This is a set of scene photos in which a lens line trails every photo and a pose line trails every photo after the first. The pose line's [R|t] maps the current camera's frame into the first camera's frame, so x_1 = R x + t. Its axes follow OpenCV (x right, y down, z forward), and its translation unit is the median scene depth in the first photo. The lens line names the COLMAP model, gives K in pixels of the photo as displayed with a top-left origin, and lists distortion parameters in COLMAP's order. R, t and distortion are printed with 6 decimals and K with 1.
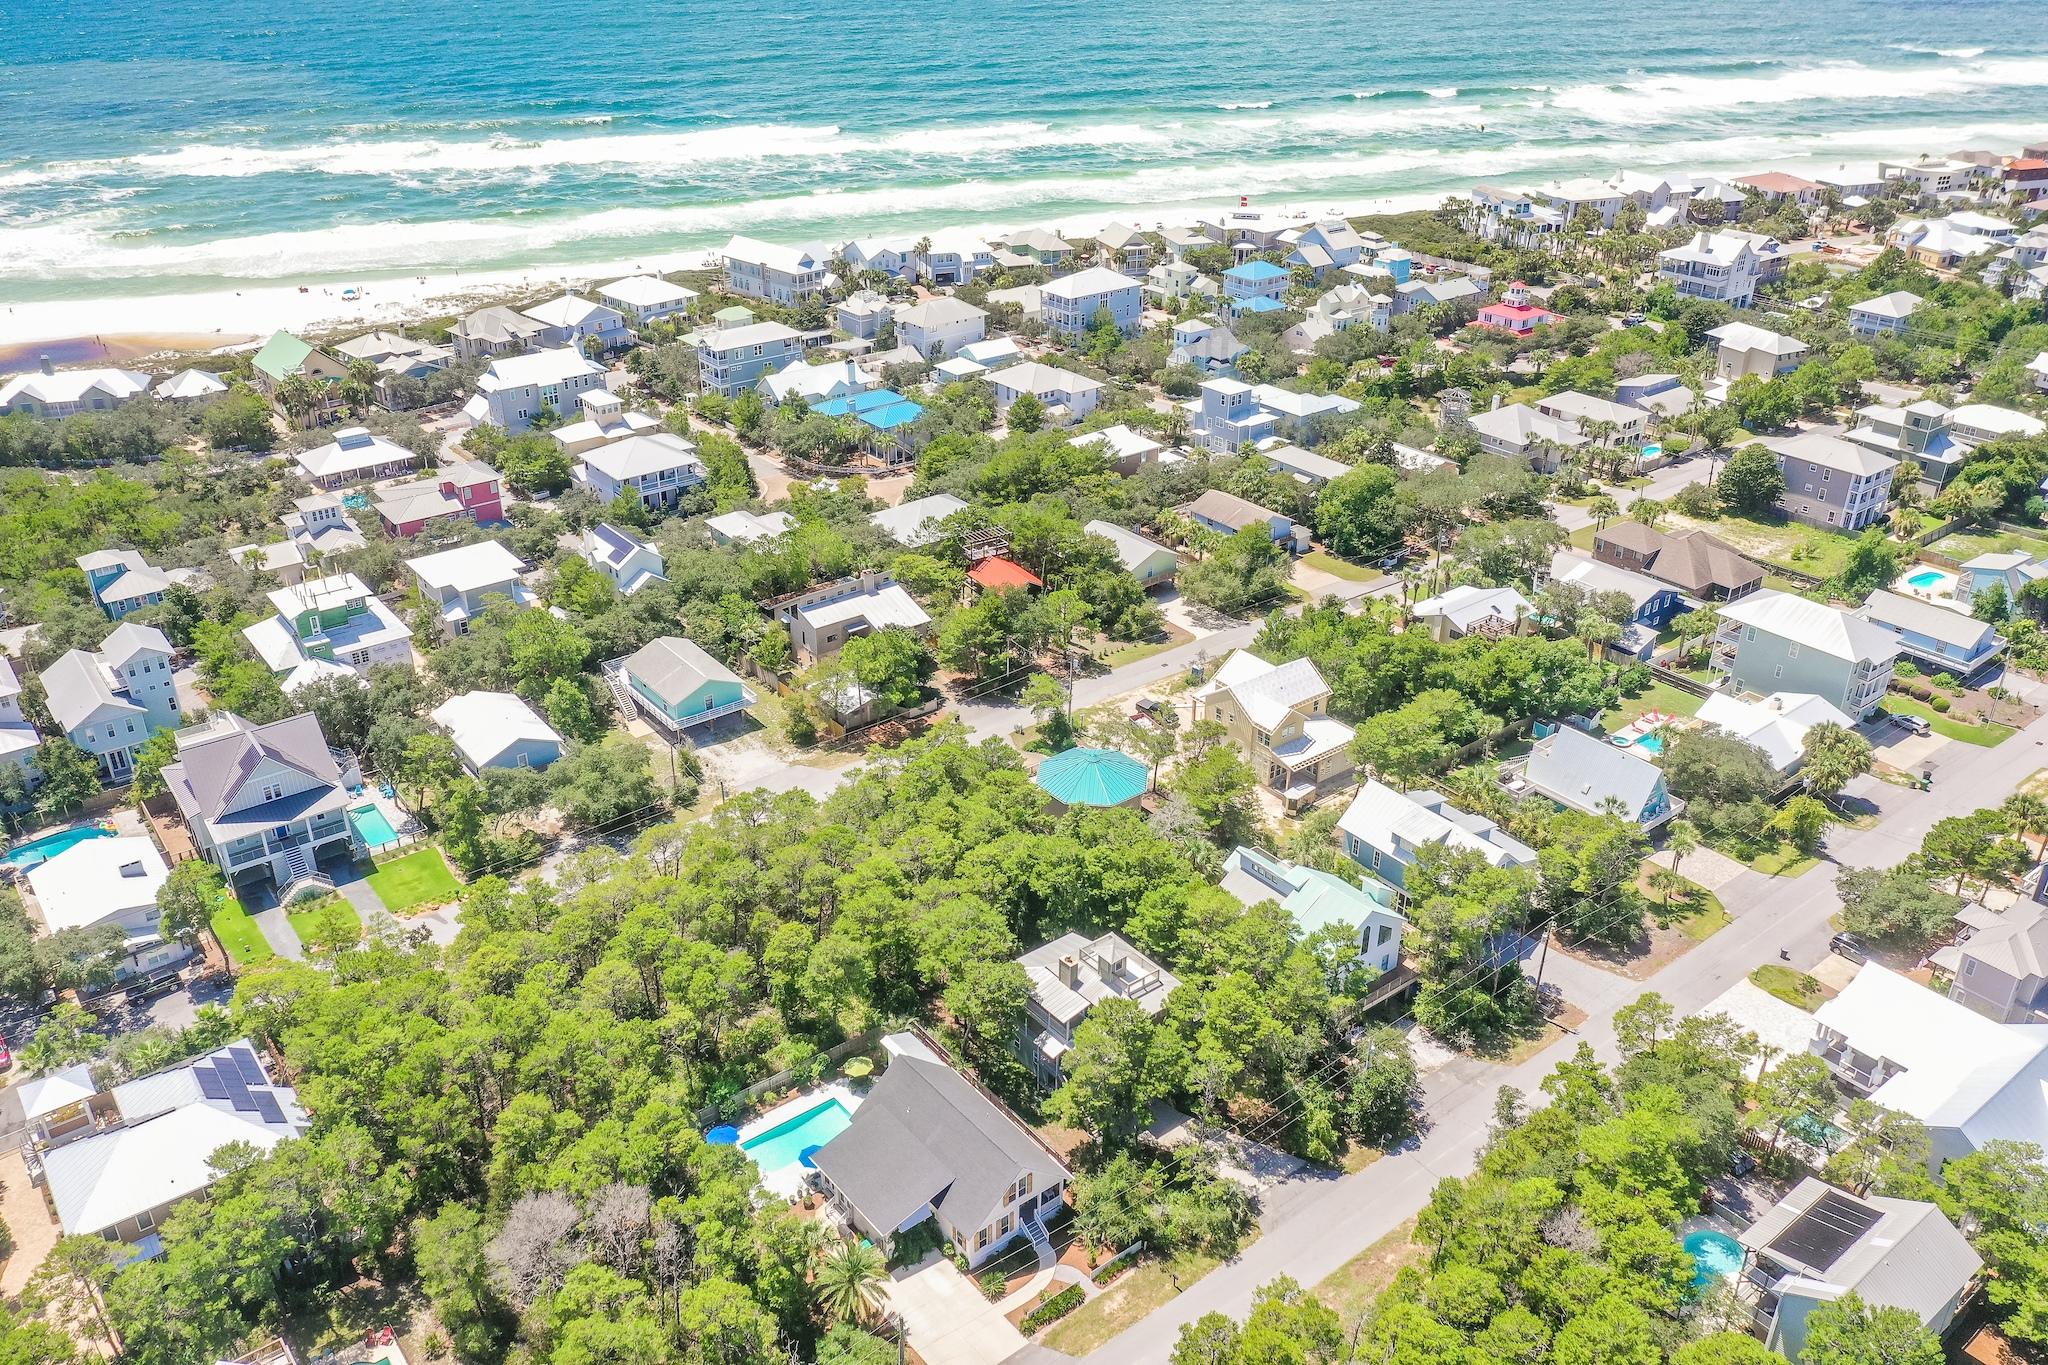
lens RADIAL K [[1605.0, 0, 1017.6], [0, 1605.0, 681.6], [0, 0, 1]] dist [-0.001785, -0.003366]
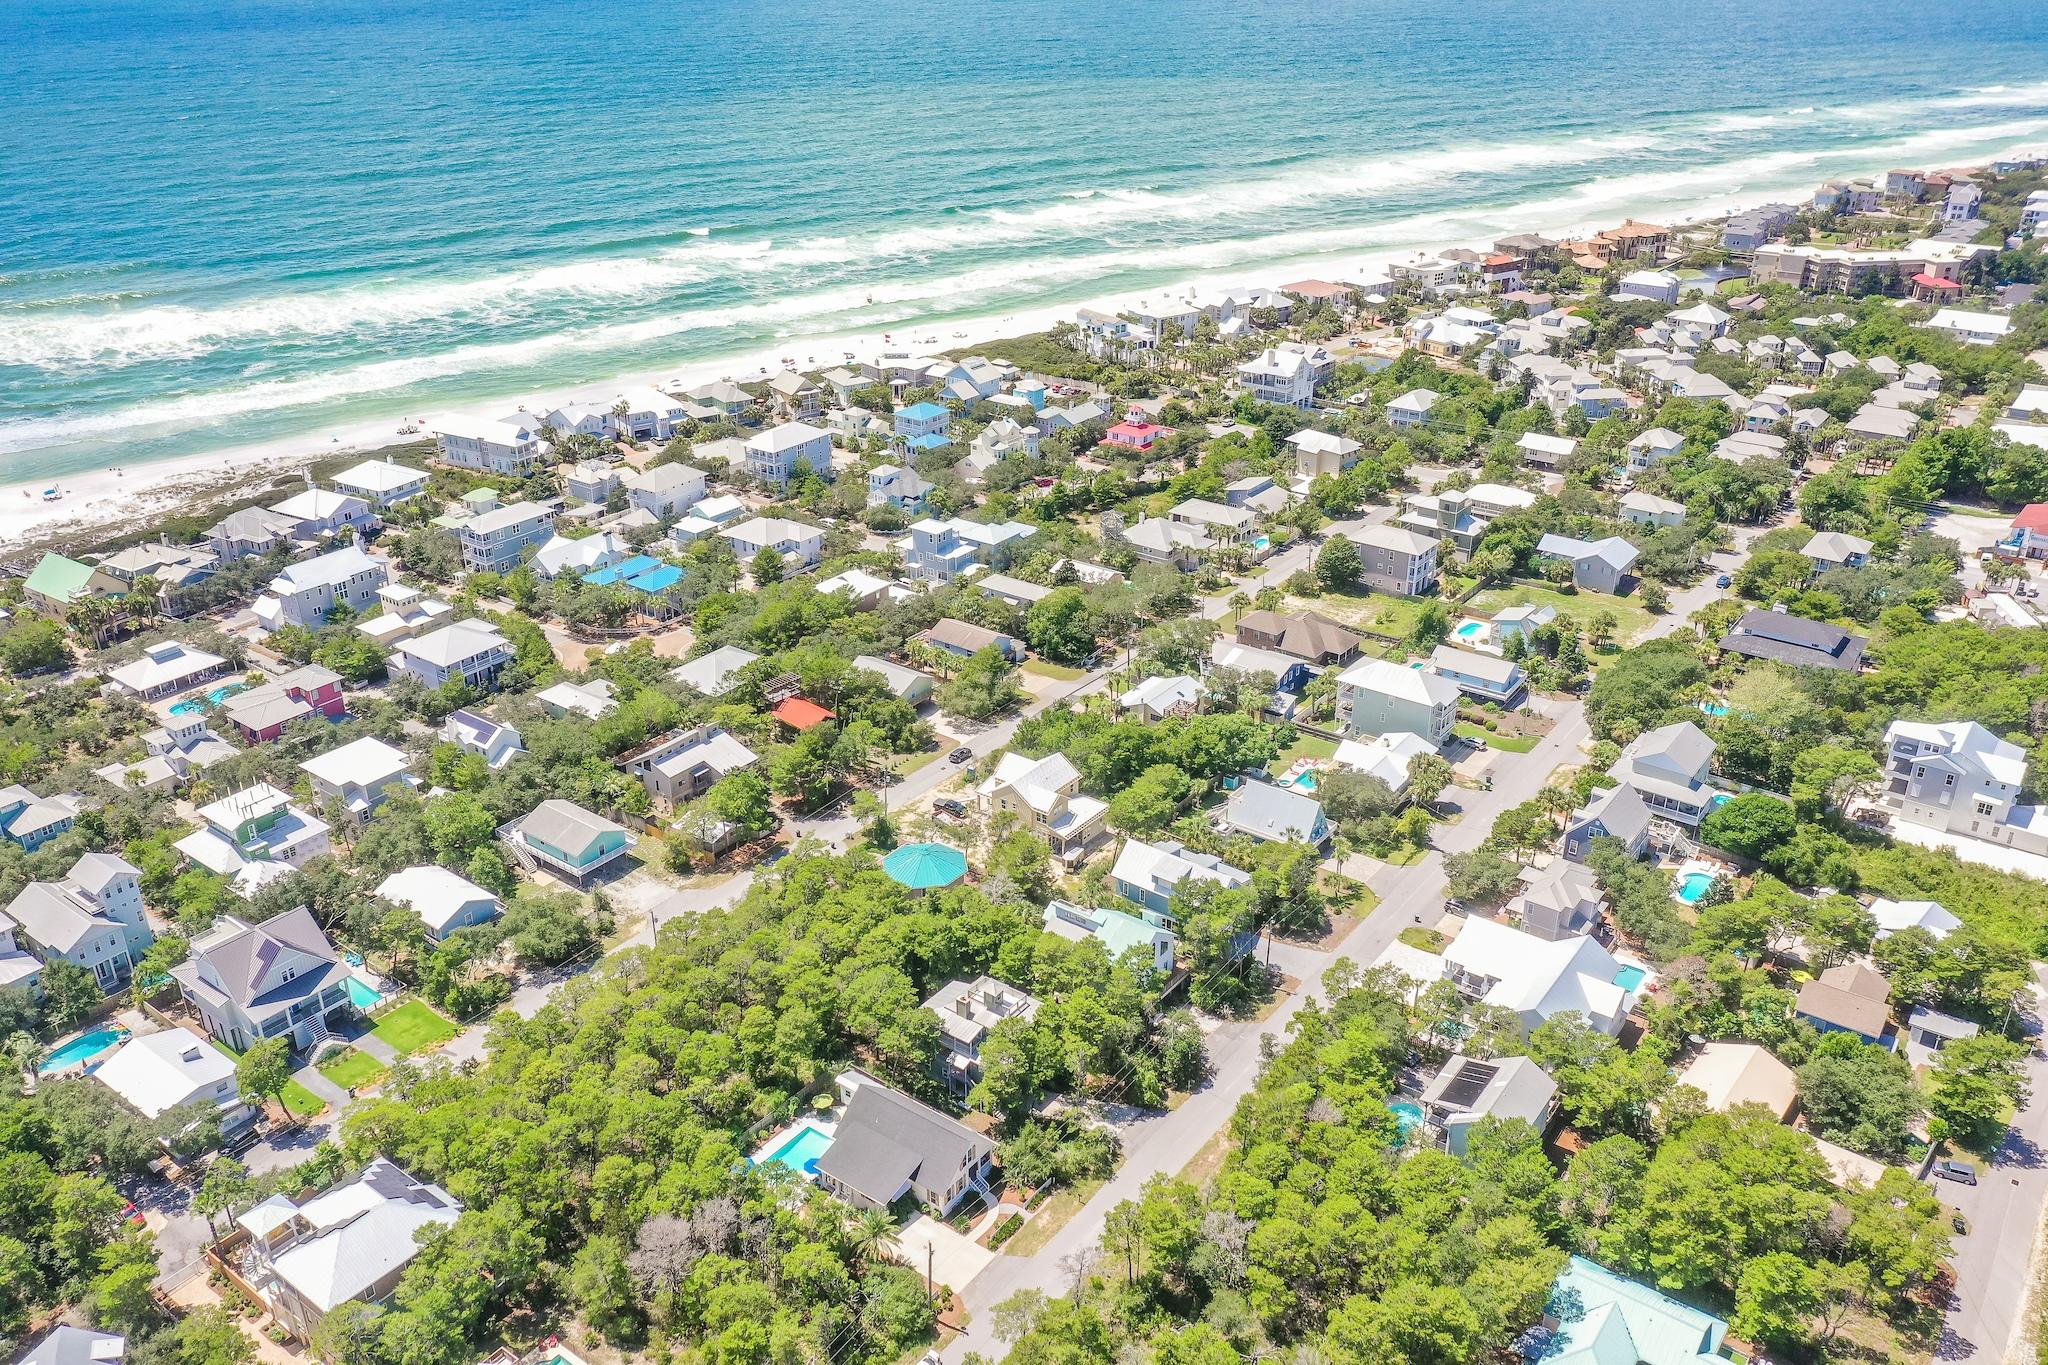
lens RADIAL K [[1605.0, 0, 1017.6], [0, 1605.0, 681.6], [0, 0, 1]] dist [-0.001785, -0.003366]
pose [[0.965228, -0.117786, 0.233372, -0.133873], [0.126184, 0.991777, -0.021335, -0.041924], [-0.228940, 0.050041, 0.972154, -0.247425]]
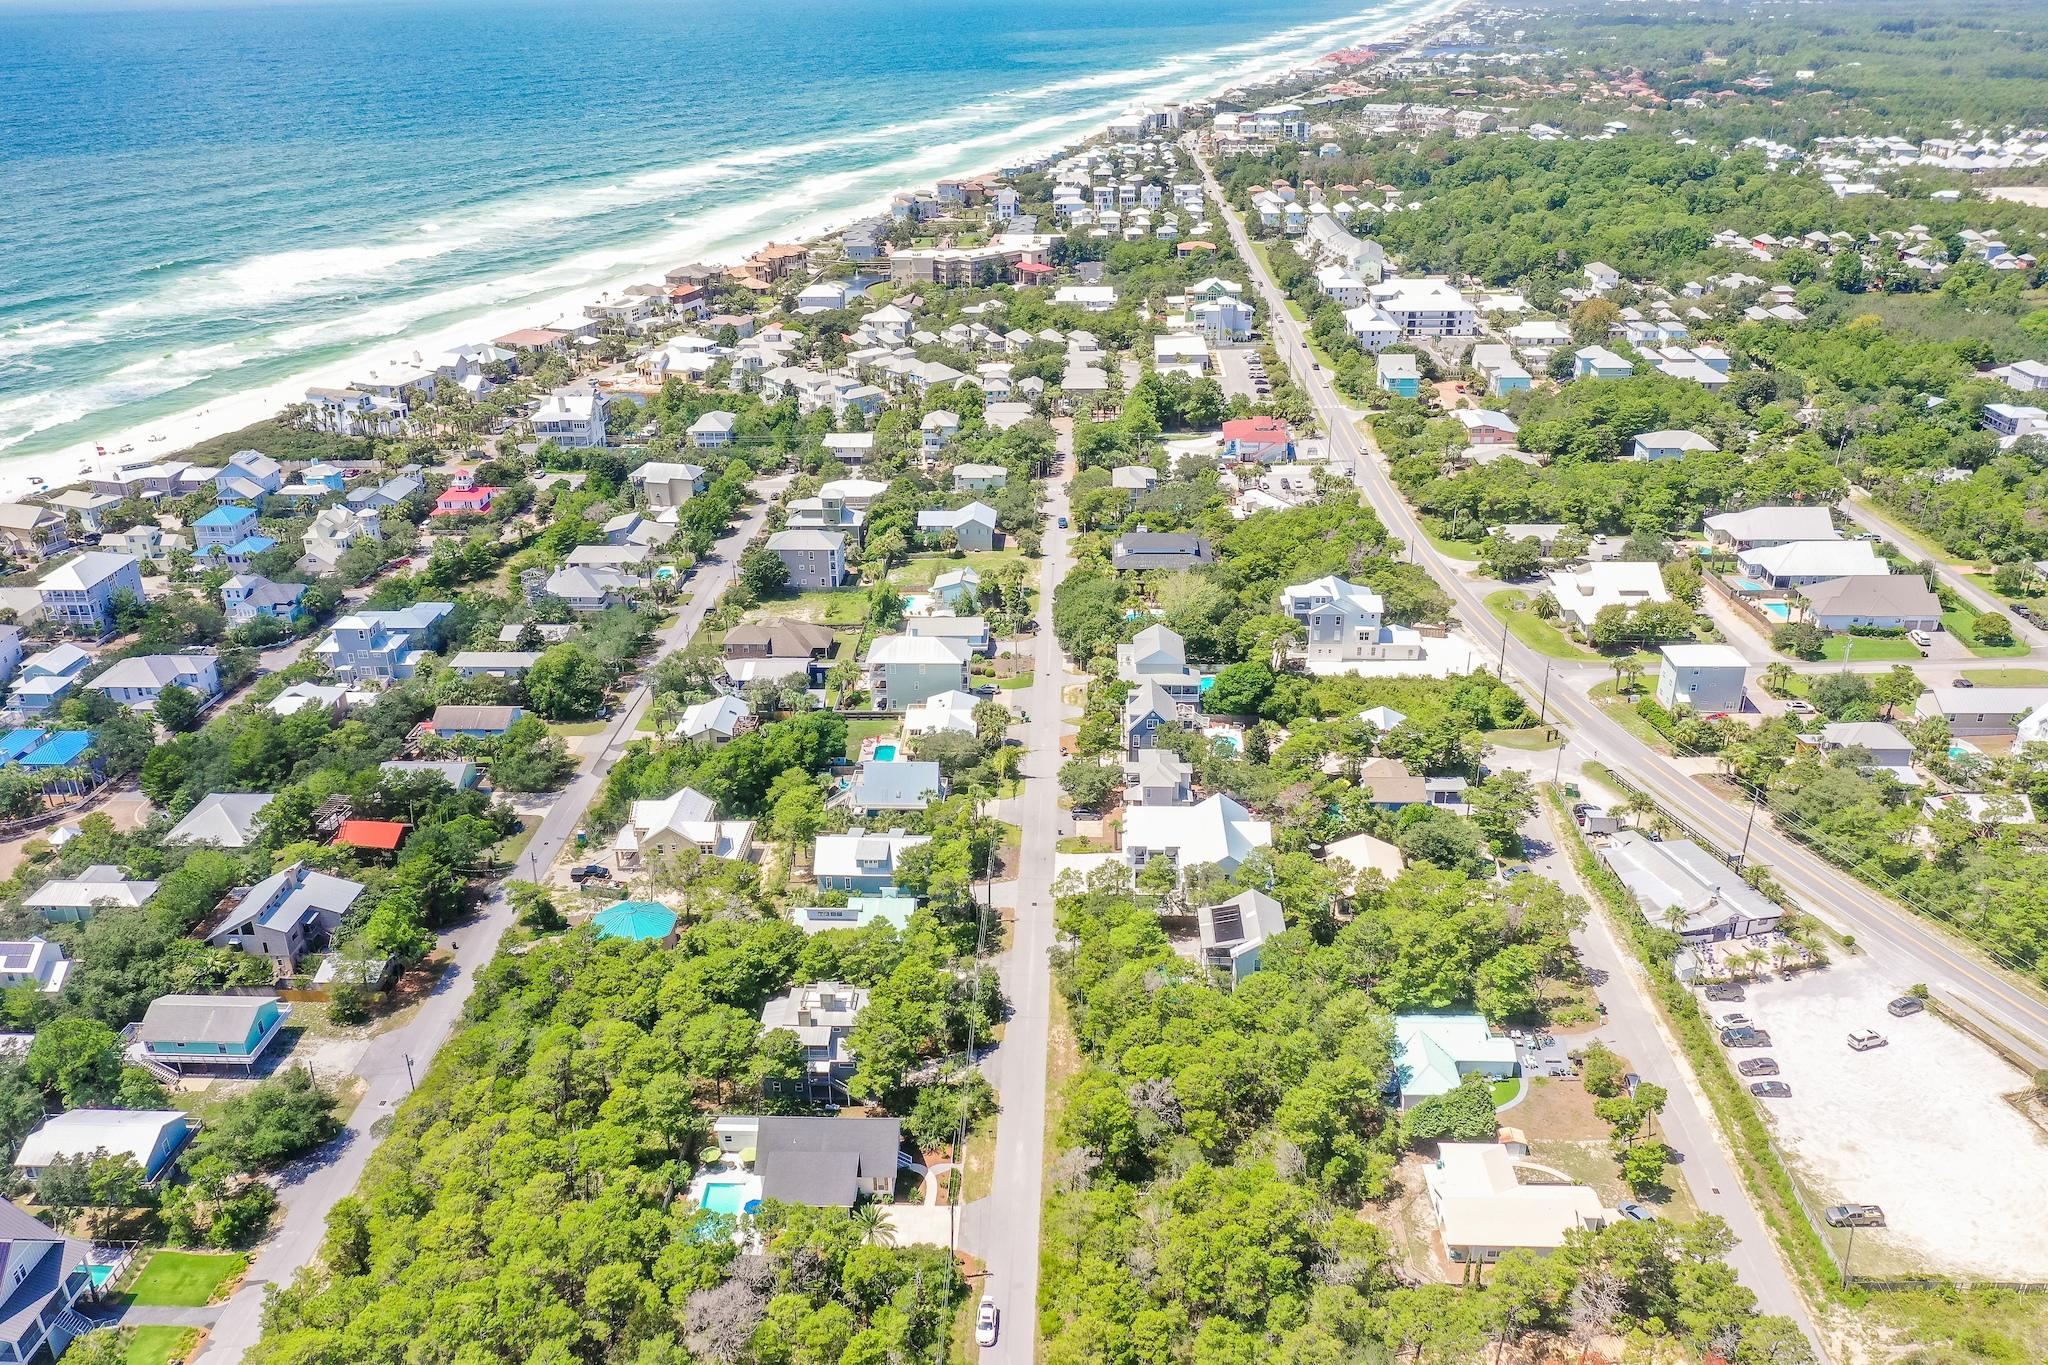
lens RADIAL K [[1605.0, 0, 1017.6], [0, 1605.0, 681.6], [0, 0, 1]] dist [-0.001785, -0.003366]
pose [[0.647421, -0.319425, 0.691964, -0.460257], [0.362355, 0.927758, 0.089243, -0.098846], [-0.670482, 0.192959, 0.716395, -0.141530]]
